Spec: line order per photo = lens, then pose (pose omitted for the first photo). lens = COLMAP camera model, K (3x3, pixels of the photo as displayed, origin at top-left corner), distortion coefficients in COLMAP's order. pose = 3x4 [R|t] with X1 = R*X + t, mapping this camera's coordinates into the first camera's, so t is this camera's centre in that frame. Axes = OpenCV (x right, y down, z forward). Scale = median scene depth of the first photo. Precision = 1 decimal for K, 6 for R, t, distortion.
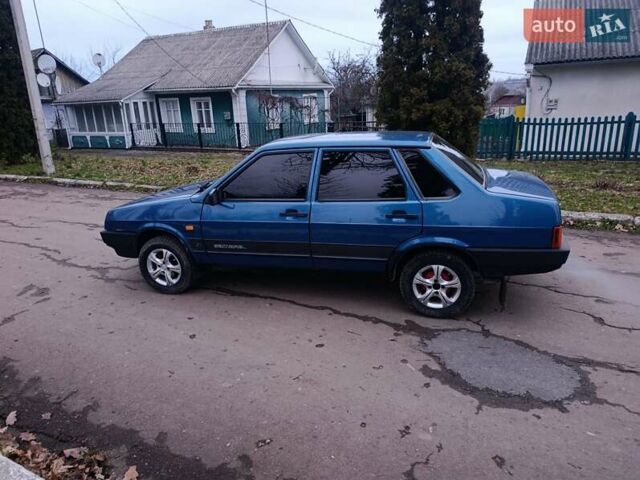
lens RADIAL K [[437.7, 0, 320.0], [0, 437.7, 240.0], [0, 0, 1]] dist [0.021650, -0.035761]
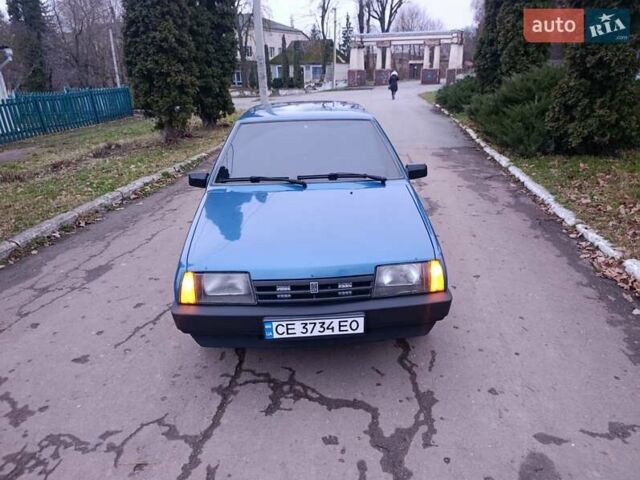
lens RADIAL K [[440.6, 0, 324.2], [0, 440.6, 231.4], [0, 0, 1]] dist [0.034303, -0.043815]
pose [[-0.323198, -0.287906, 0.901473, -1.061940], [0.309902, 0.867870, 0.388281, -0.415452], [-0.894150, 0.404860, -0.191271, 1.384466]]
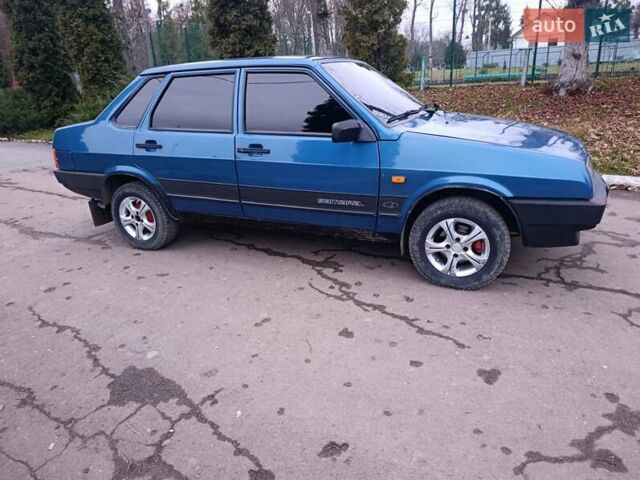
lens RADIAL K [[437.7, 0, 320.0], [0, 437.7, 240.0], [0, 0, 1]] dist [0.021650, -0.035761]
pose [[-0.990073, 0.036484, 0.135736, -0.146990], [0.111027, 0.795196, 0.596101, -0.507278], [-0.086188, 0.605254, -0.791353, 2.049950]]
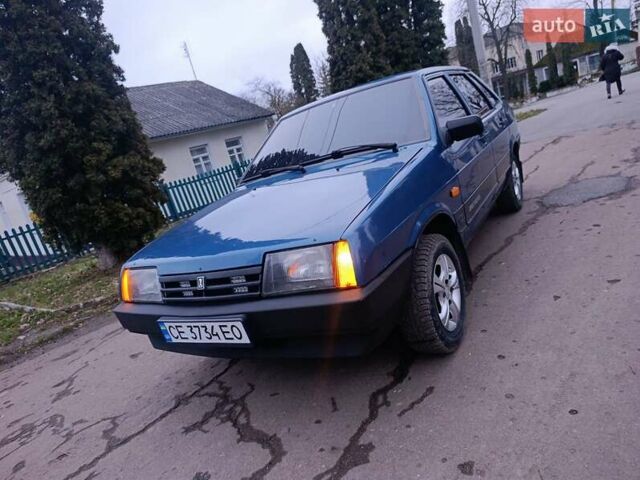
lens RADIAL K [[437.7, 0, 320.0], [0, 437.7, 240.0], [0, 0, 1]] dist [0.021650, -0.035761]
pose [[0.254654, -0.248026, 0.934684, -0.941844], [0.517392, 0.851517, 0.084994, -0.122969], [-0.816980, 0.461954, 0.345169, 1.002299]]
